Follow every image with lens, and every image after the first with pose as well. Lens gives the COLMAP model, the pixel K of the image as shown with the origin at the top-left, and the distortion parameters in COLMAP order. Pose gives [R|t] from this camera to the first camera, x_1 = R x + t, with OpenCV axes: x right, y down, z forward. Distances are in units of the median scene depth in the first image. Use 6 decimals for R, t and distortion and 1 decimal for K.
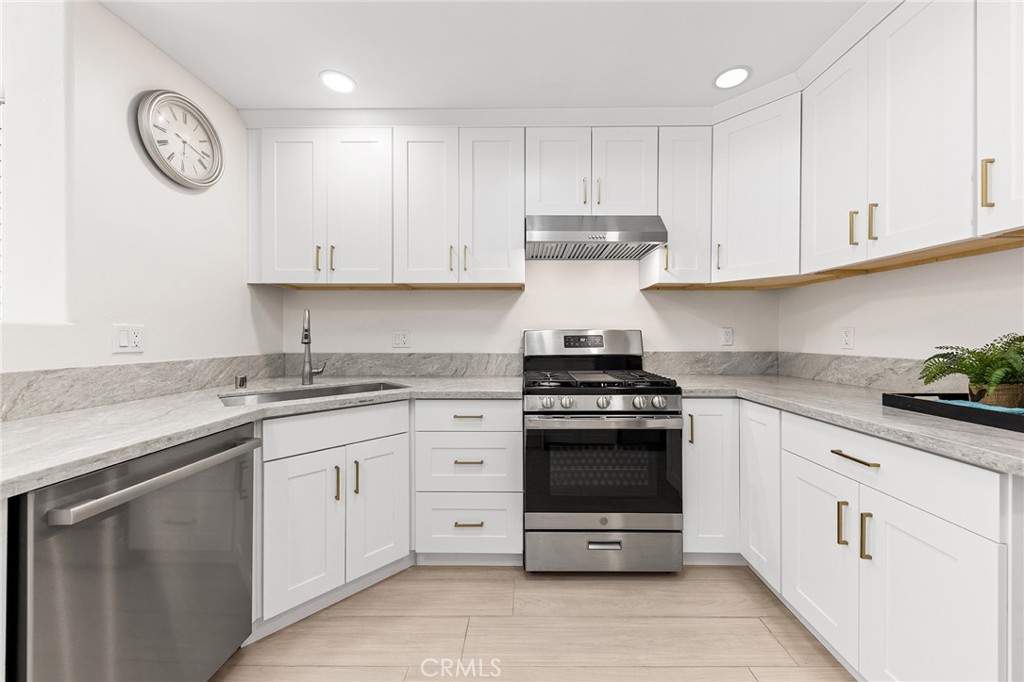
lens RADIAL K [[370.6, 0, 512.0], [0, 370.6, 341.0], [0, 0, 1]] dist [-0.001312, -0.000278]
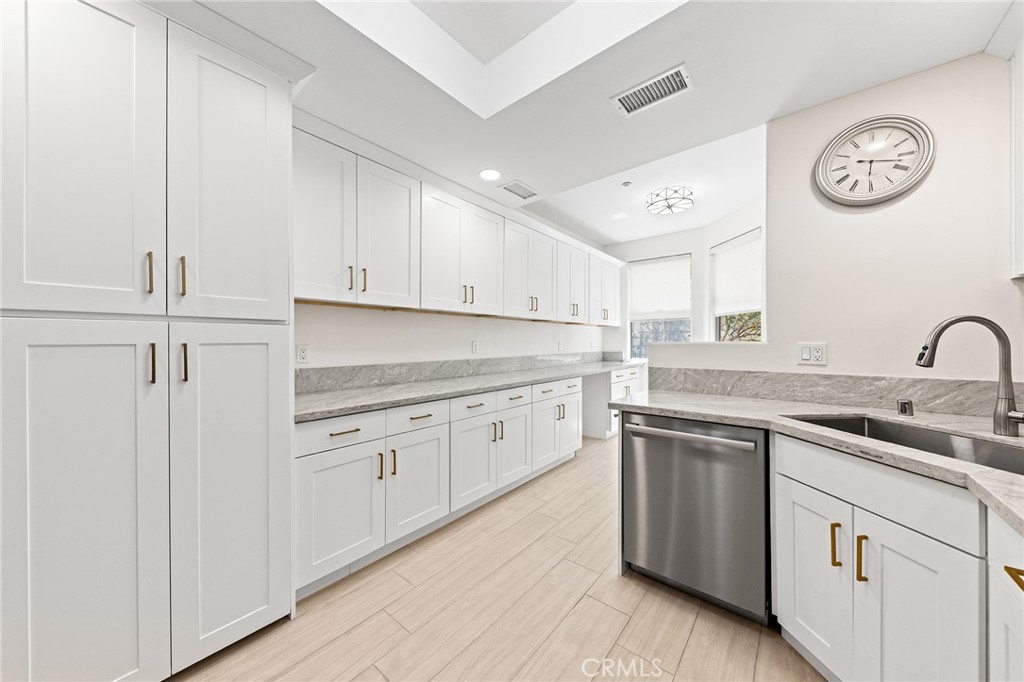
lens RADIAL K [[370.6, 0, 512.0], [0, 370.6, 341.0], [0, 0, 1]] dist [-0.001312, -0.000278]
pose [[-0.631550, -0.001153, -0.775334, 0.565448], [-0.008628, 0.999947, 0.005542, -0.045092], [0.775287, 0.010190, -0.631527, 0.947560]]
